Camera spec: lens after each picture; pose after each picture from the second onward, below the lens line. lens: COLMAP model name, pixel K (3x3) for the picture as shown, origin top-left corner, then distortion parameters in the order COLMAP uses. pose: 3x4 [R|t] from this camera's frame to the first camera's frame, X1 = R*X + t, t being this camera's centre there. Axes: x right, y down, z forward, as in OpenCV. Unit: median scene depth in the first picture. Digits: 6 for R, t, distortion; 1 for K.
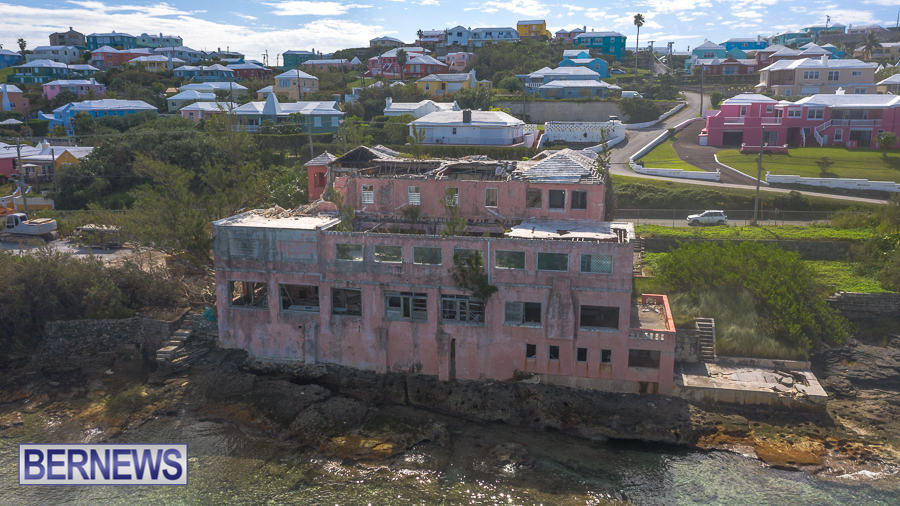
lens RADIAL K [[716.2, 0, 447.8], [0, 716.2, 252.6], [0, 0, 1]] dist [-0.014414, 0.007302]
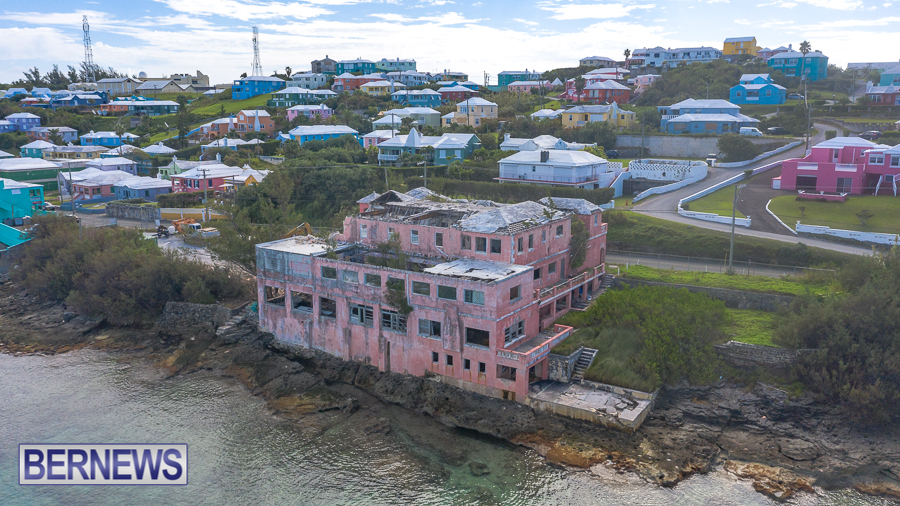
lens RADIAL K [[716.2, 0, 447.8], [0, 716.2, 252.6], [0, 0, 1]] dist [-0.014414, 0.007302]
pose [[0.934580, 0.069260, -0.348945, 0.562557], [-0.070717, 0.997460, 0.008579, -0.068166], [0.348653, 0.016658, 0.937104, -0.245008]]
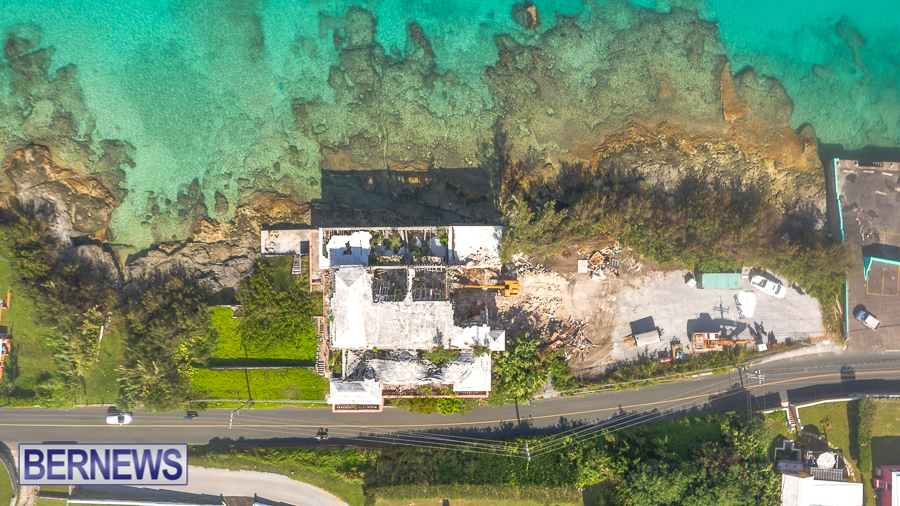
lens RADIAL K [[719.6, 0, 448.6], [0, 719.6, 259.3], [0, 0, 1]] dist [-0.000863, 0.004711]
pose [[-0.972271, 0.232834, 0.021852, -0.195030], [-0.024700, -0.195159, 0.980461, -2.292887], [0.232550, 0.952733, 0.195499, 0.630159]]
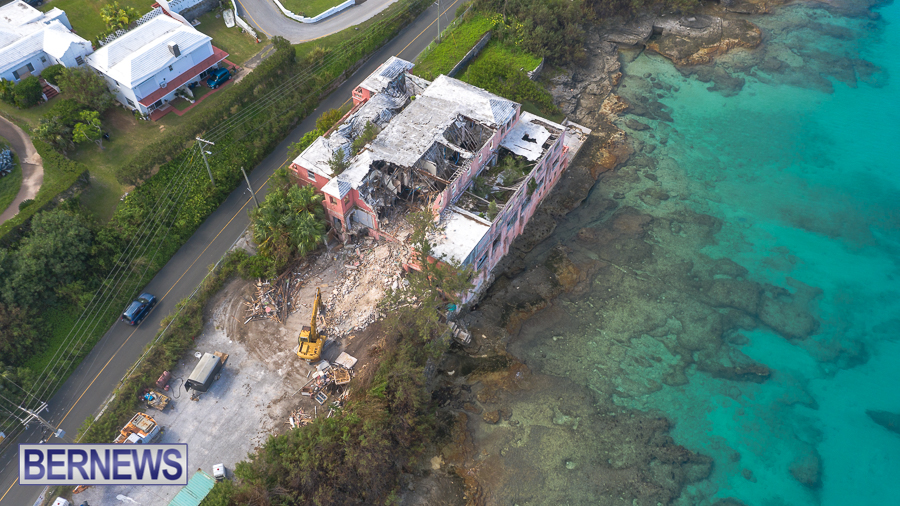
lens RADIAL K [[716.2, 0, 447.8], [0, 716.2, 252.6], [0, 0, 1]] dist [-0.014414, 0.007302]
pose [[0.320212, -0.731230, 0.602301, -1.311630], [0.194497, 0.672978, 0.713633, -1.253594], [-0.927165, -0.111368, 0.357718, 0.444686]]
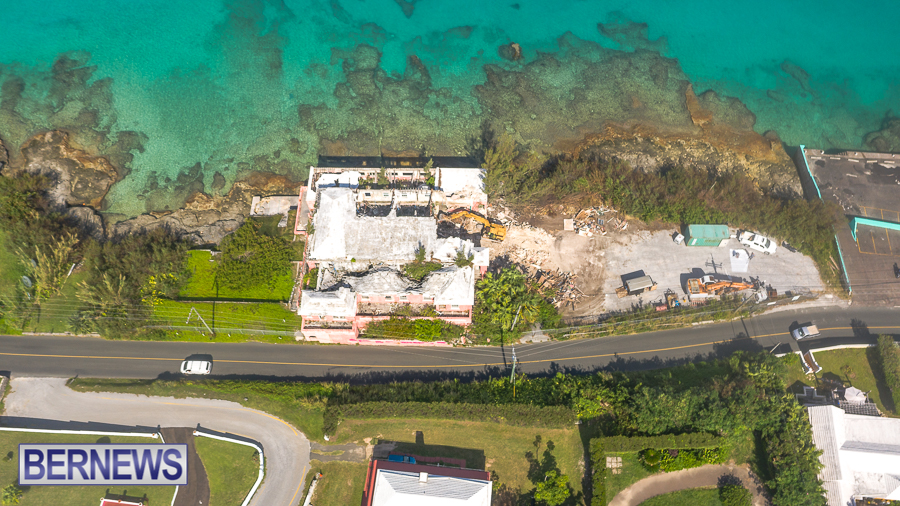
lens RADIAL K [[723.6, 0, 450.0], [0, 723.6, 253.0], [0, 0, 1]] dist [-0.005659, 0.007949]
pose [[-0.979066, 0.186378, -0.081812, 0.030715], [-0.024496, 0.291124, 0.956372, -2.223187], [0.202065, 0.938355, -0.280464, 1.913114]]
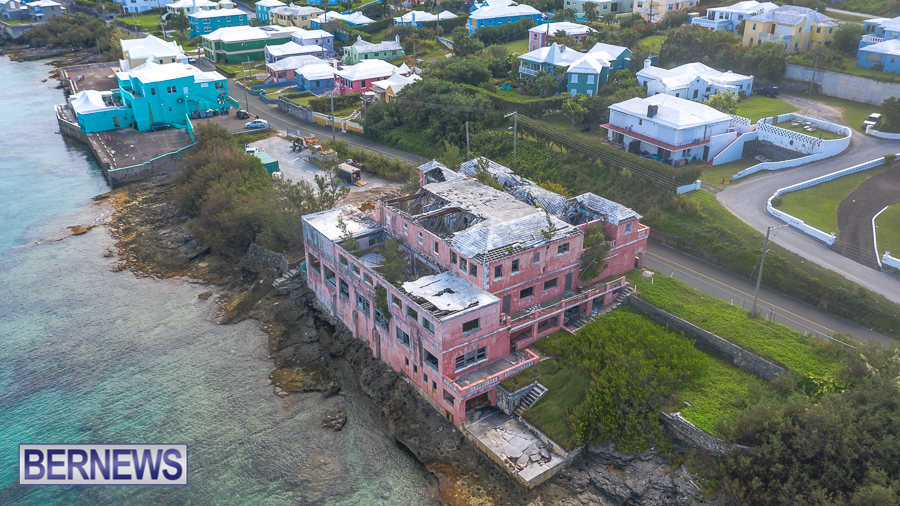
lens RADIAL K [[716.2, 0, 447.8], [0, 716.2, 252.6], [0, 0, 1]] dist [-0.014414, 0.007302]
pose [[0.743349, 0.286690, -0.604352, 0.961888], [-0.131917, 0.948583, 0.287728, -0.491452], [0.655767, -0.134158, 0.742947, -0.022388]]
